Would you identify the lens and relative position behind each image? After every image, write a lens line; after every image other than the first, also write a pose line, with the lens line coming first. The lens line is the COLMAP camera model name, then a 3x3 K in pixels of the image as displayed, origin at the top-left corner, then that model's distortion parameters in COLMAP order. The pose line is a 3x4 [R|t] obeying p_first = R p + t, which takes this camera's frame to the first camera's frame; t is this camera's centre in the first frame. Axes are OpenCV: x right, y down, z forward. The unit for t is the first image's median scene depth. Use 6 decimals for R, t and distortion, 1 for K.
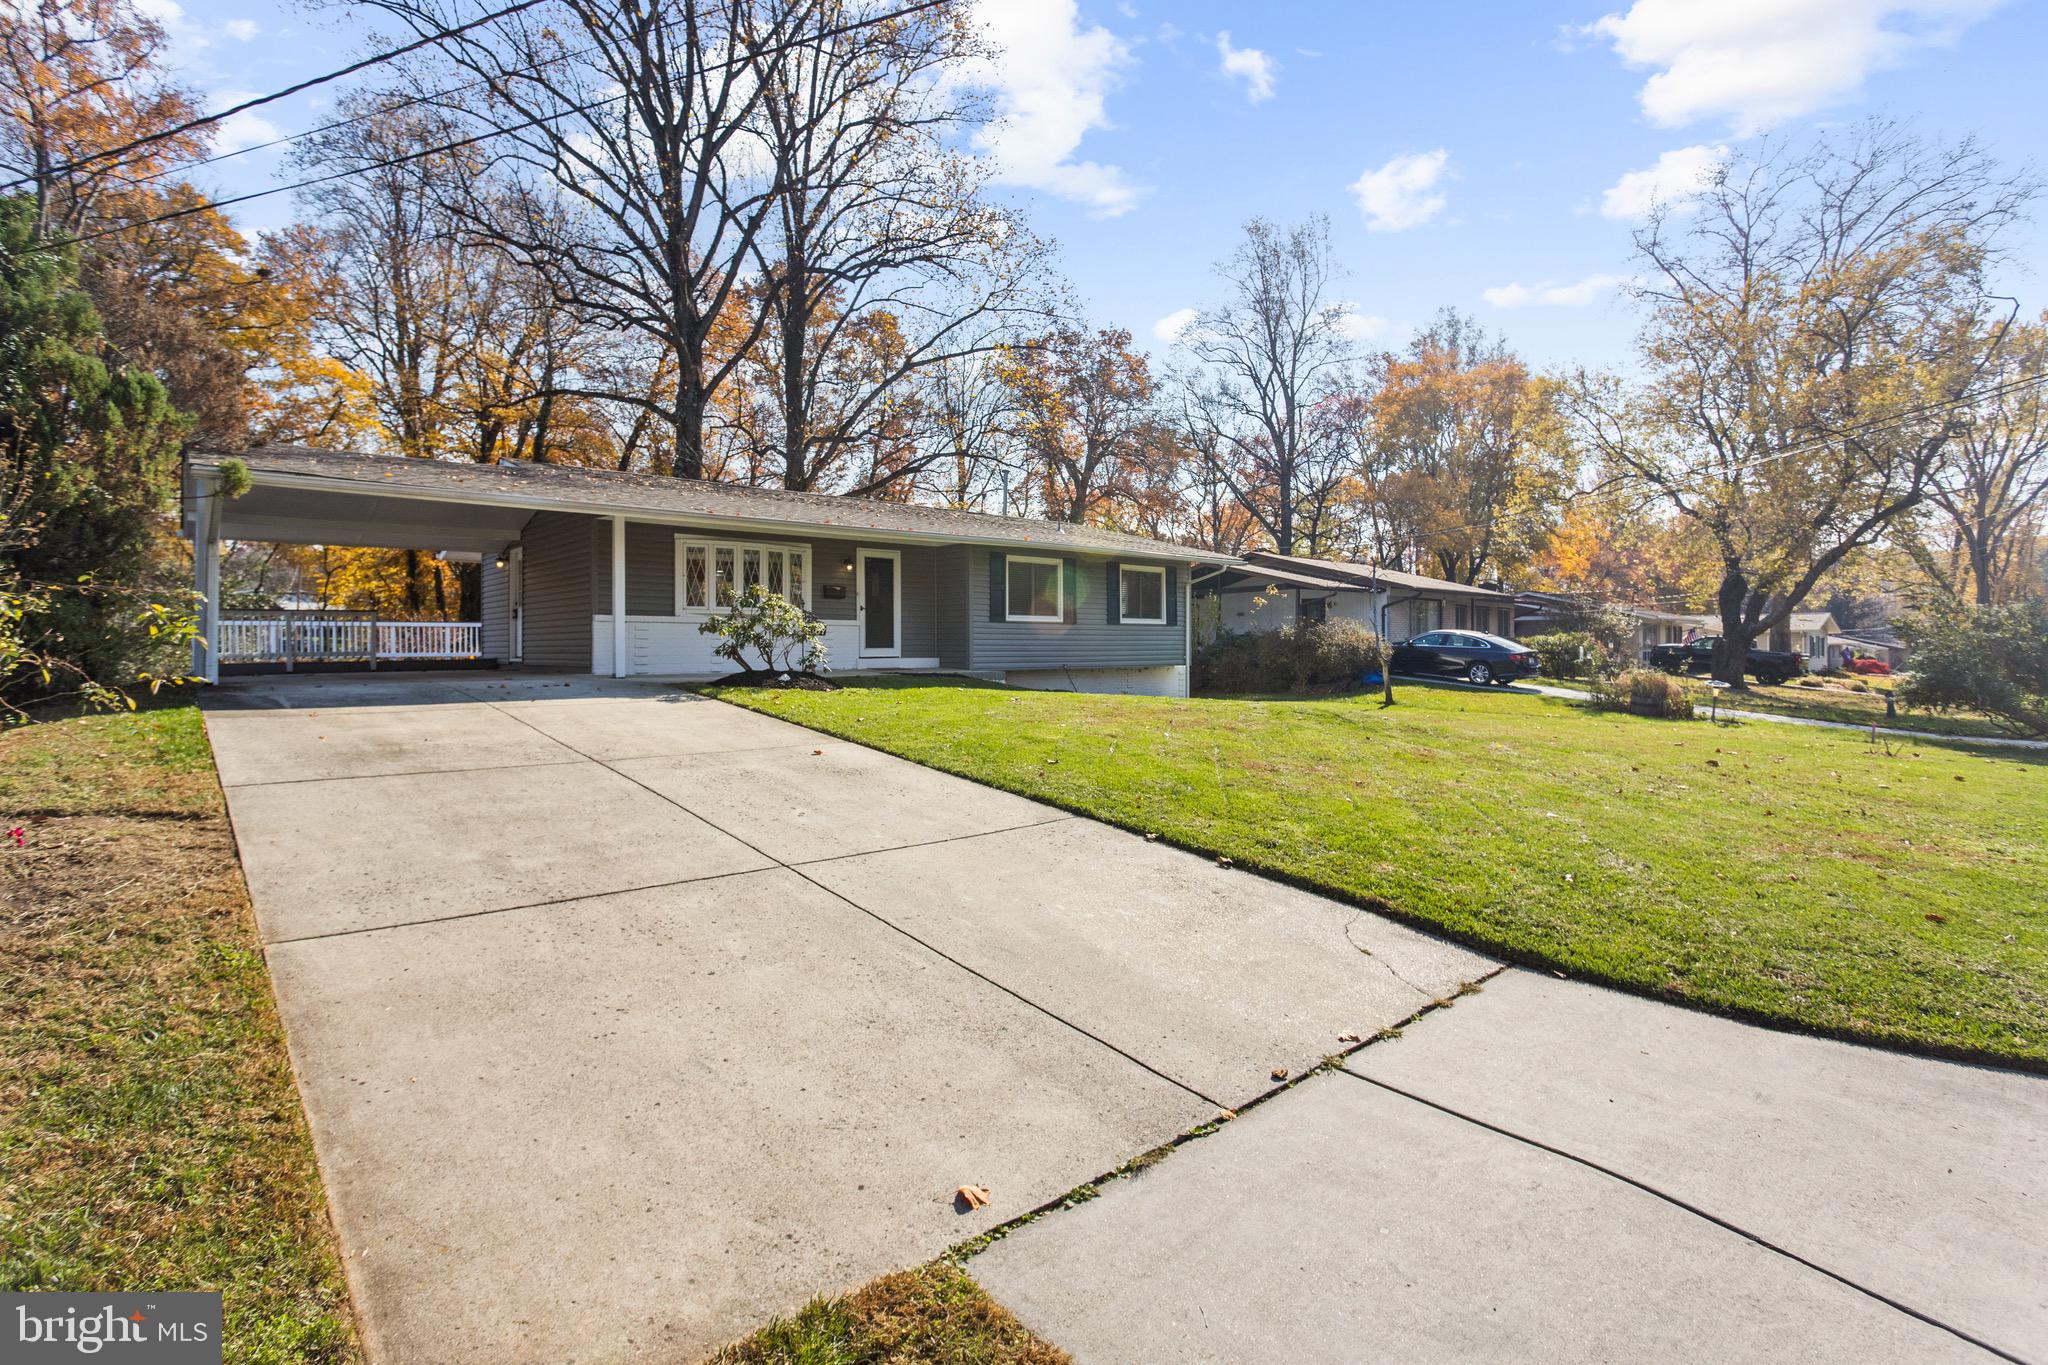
lens RADIAL K [[1051.8, 0, 1024.0], [0, 1051.8, 682.5], [0, 0, 1]] dist [0.019647, 0.000431]
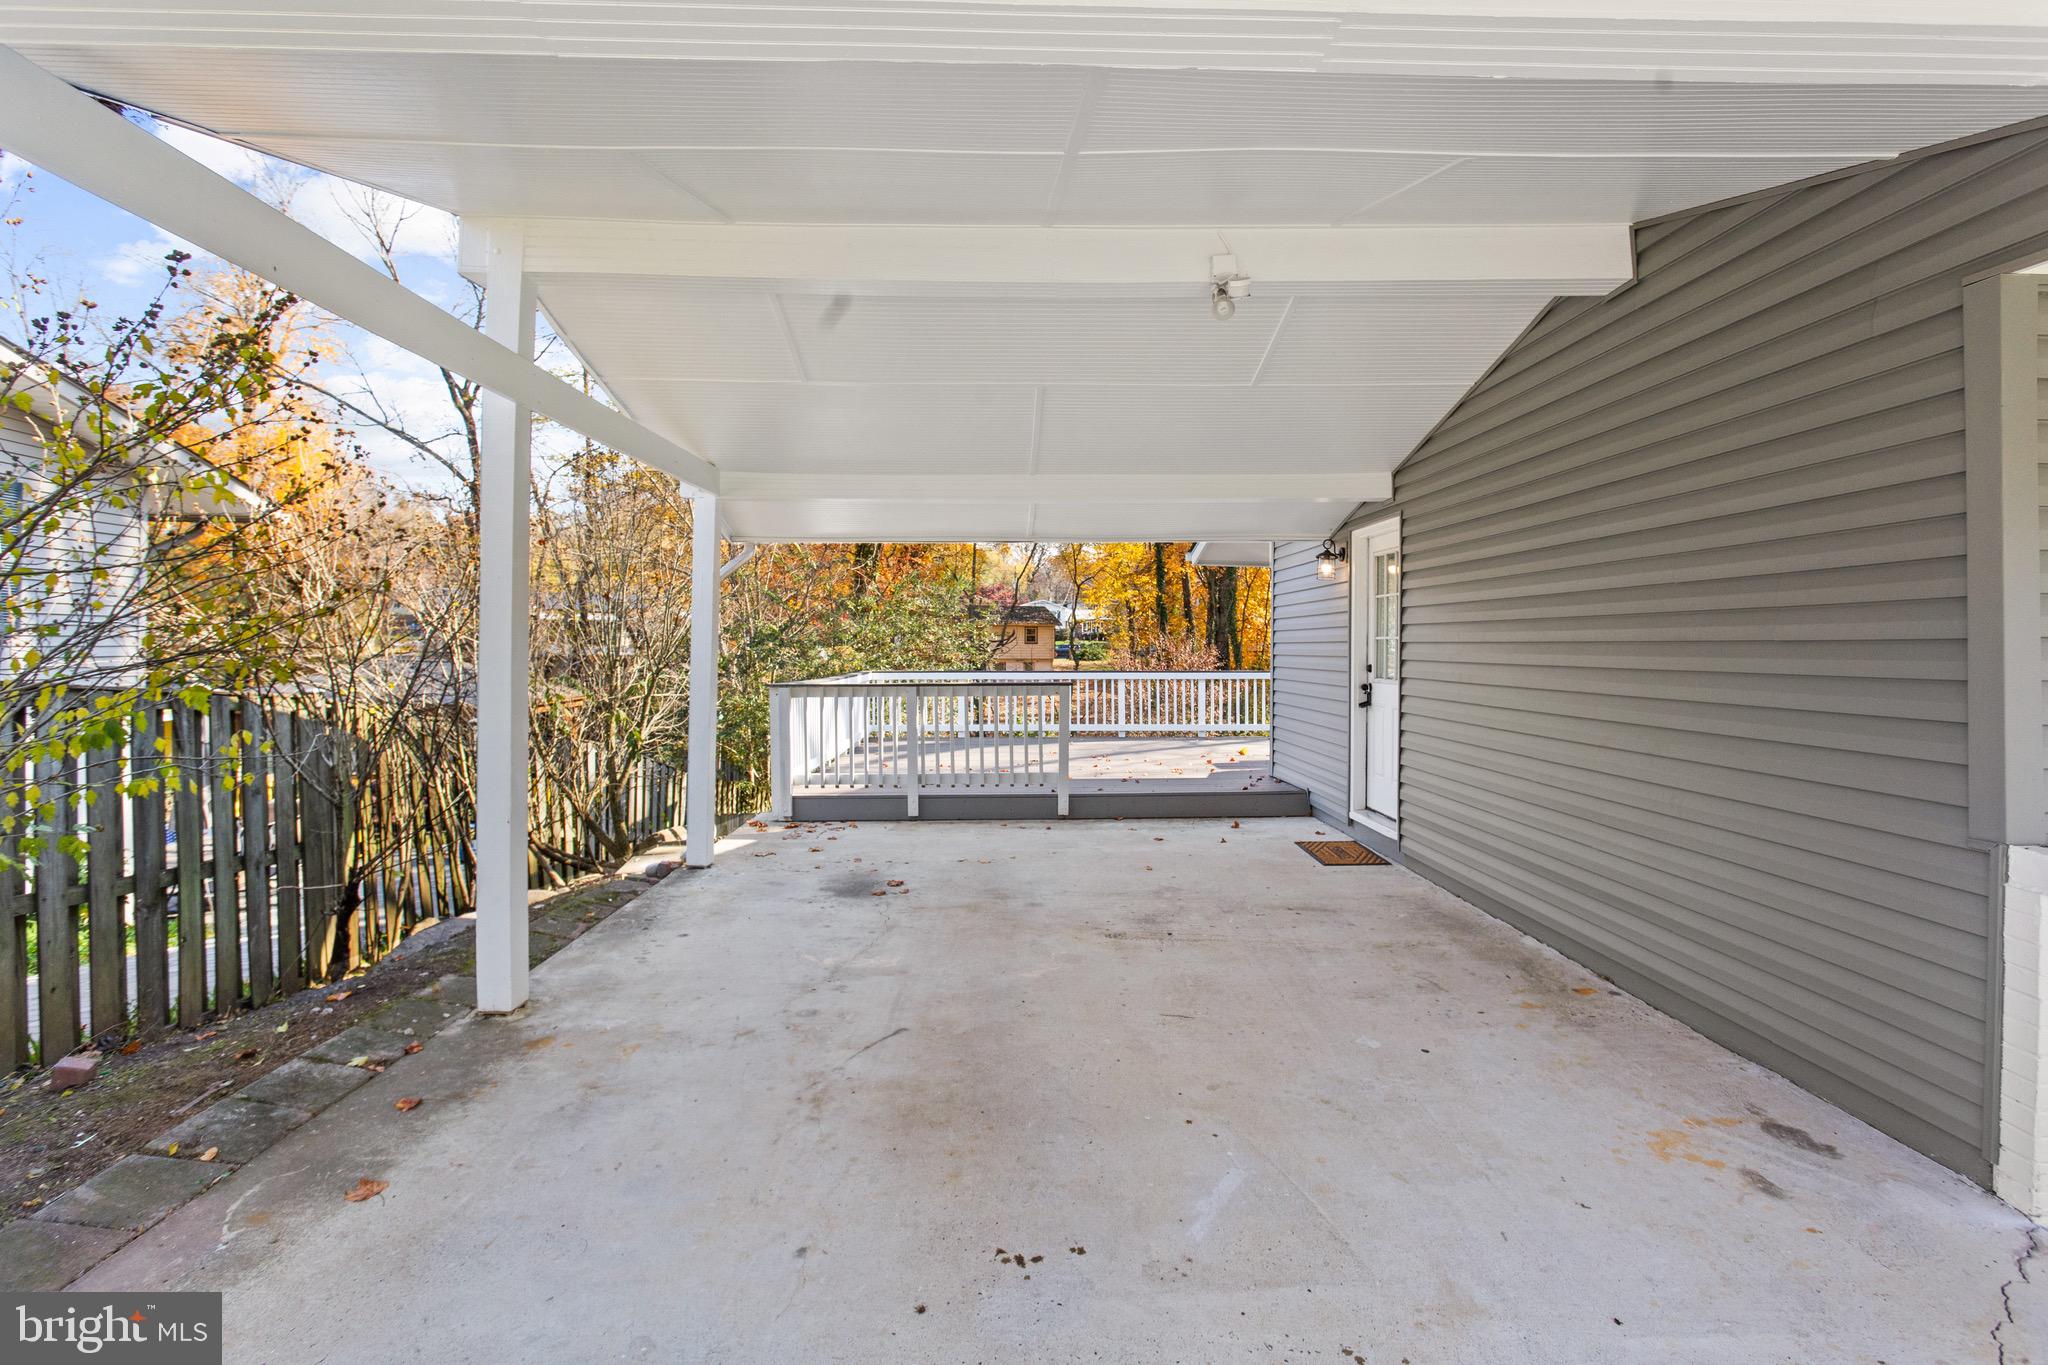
lens RADIAL K [[1051.8, 0, 1024.0], [0, 1051.8, 682.5], [0, 0, 1]] dist [0.019647, 0.000431]
pose [[0.792425, 0.016784, -0.609738, -0.318315], [-0.013464, 0.999859, 0.010026, -0.065573], [0.609820, 0.000265, 0.792540, 0.570083]]
